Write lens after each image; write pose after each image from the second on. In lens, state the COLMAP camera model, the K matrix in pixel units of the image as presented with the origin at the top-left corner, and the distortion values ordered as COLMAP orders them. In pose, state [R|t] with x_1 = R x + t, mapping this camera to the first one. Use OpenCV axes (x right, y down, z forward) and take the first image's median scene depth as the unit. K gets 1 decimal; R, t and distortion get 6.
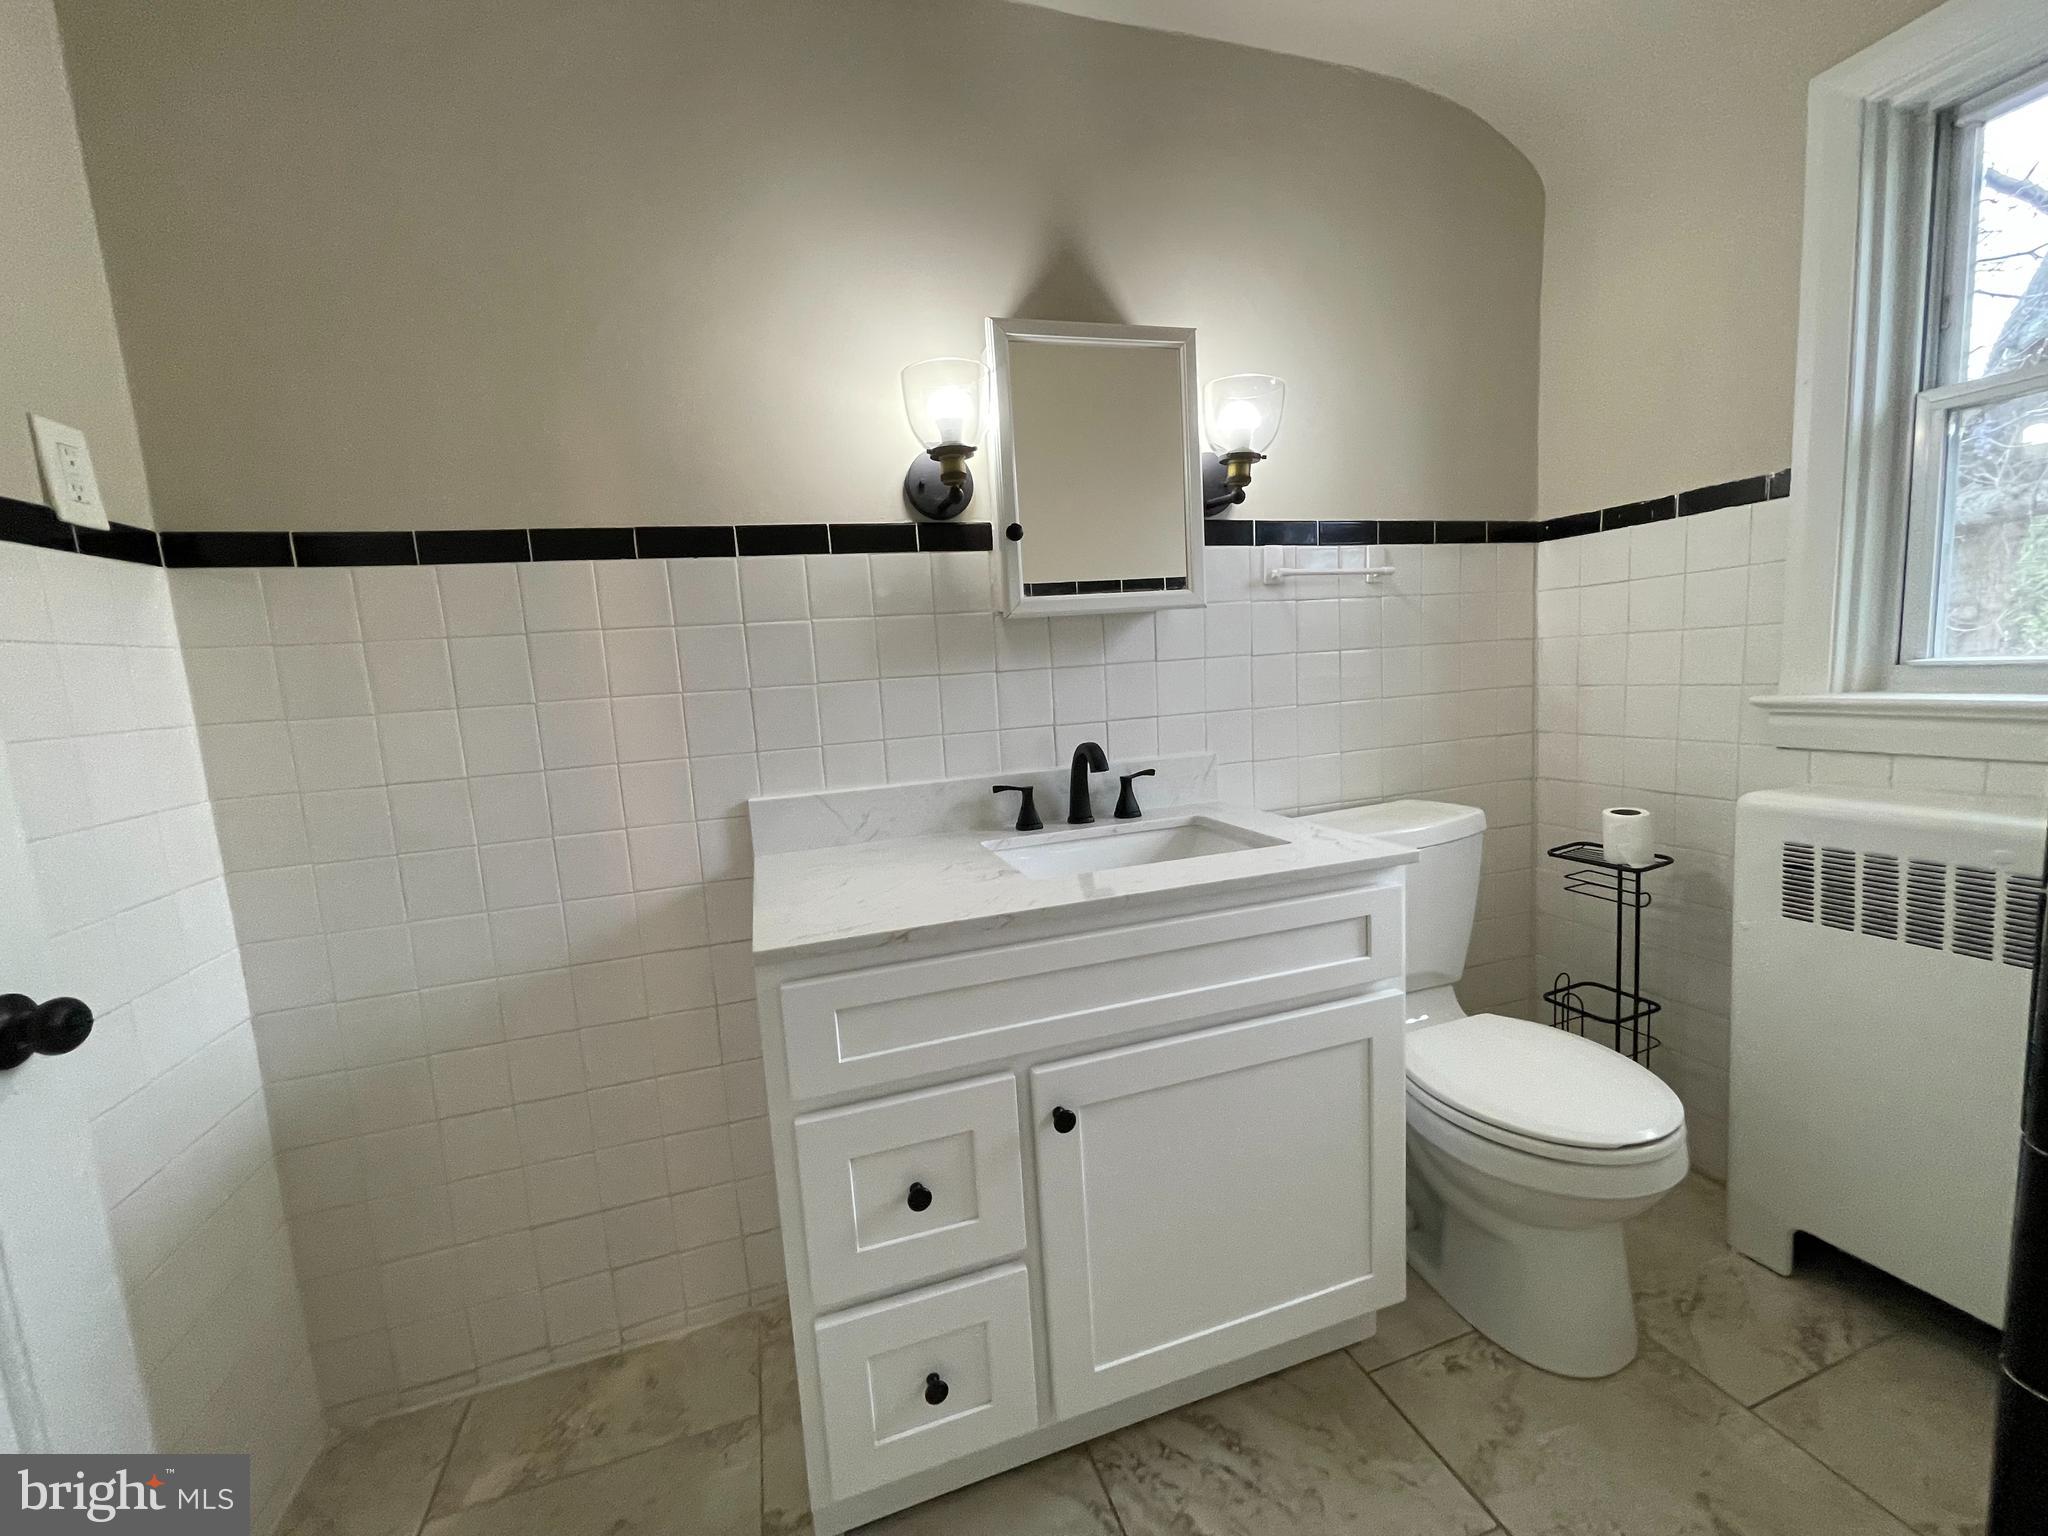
lens RADIAL K [[821.9, 0, 1035.2], [0, 821.9, 761.8], [0, 0, 1]] dist [-0.009168, 0.000742]
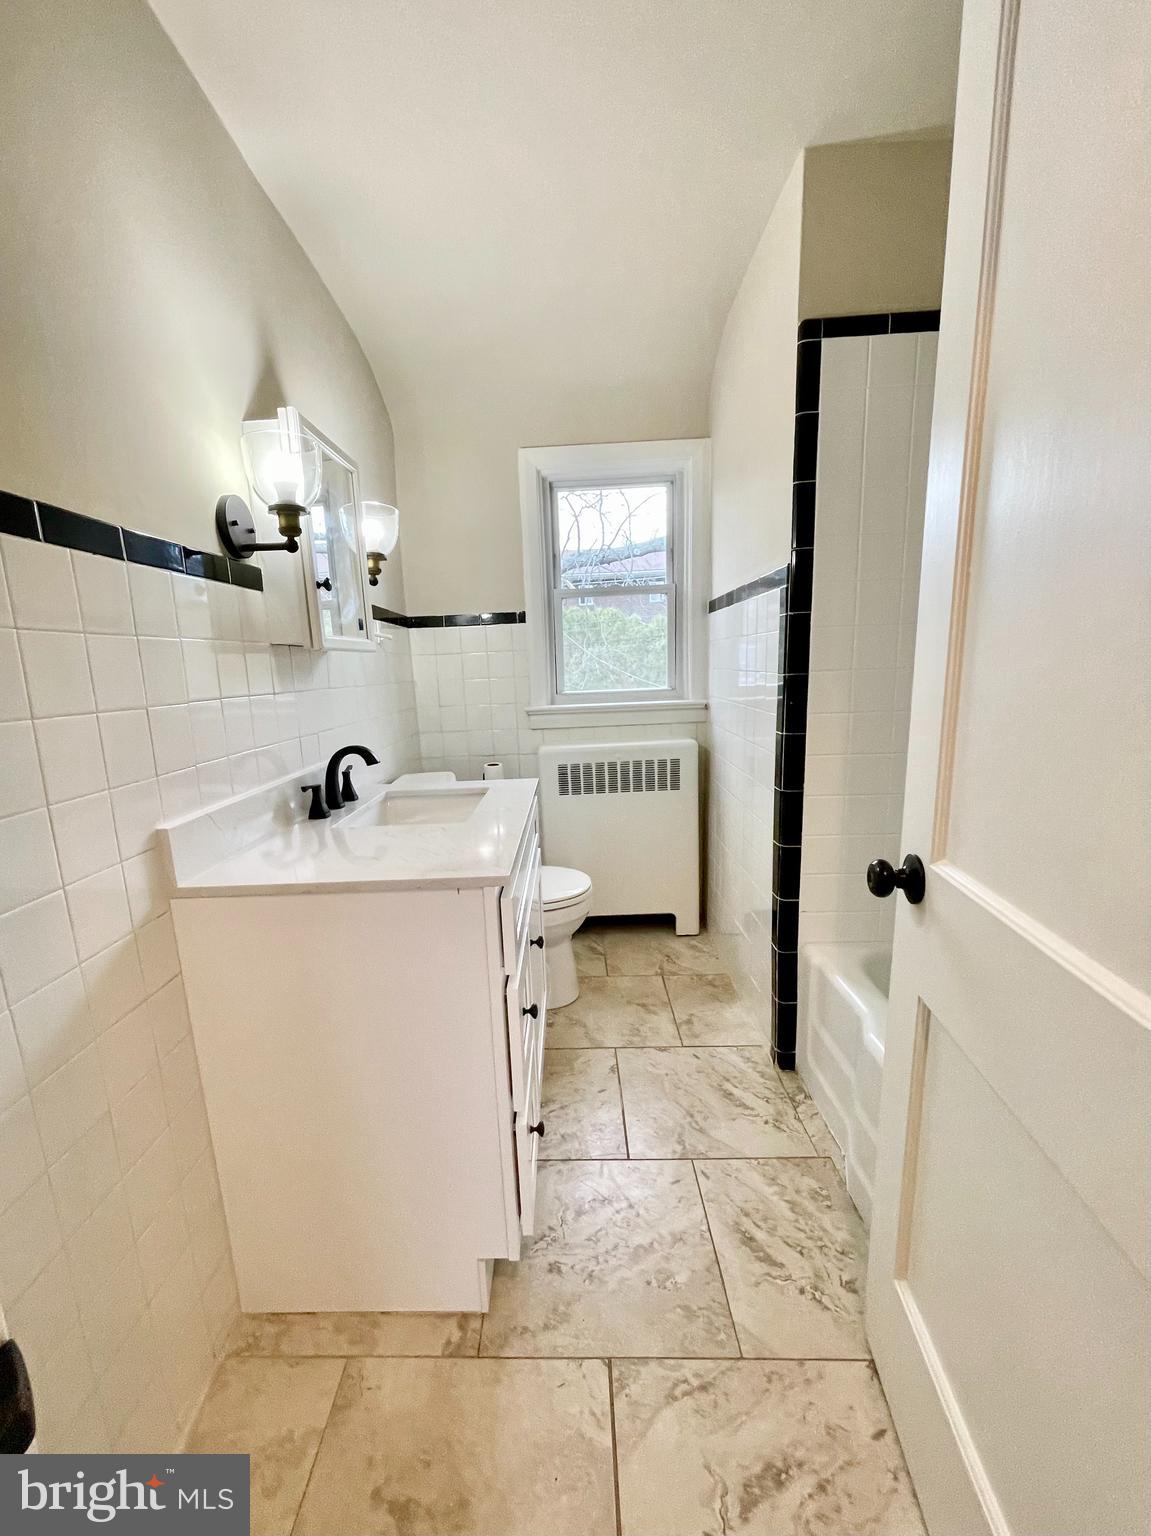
lens RADIAL K [[616.4, 0, 565.6], [0, 616.4, 783.2], [0, 0, 1]] dist [-0.009168, 0.000742]
pose [[0.340722, -0.125191, 0.931792, -0.828909], [0.132932, 0.987553, 0.084074, -0.000688], [-0.930719, 0.095219, 0.353123, 0.329371]]
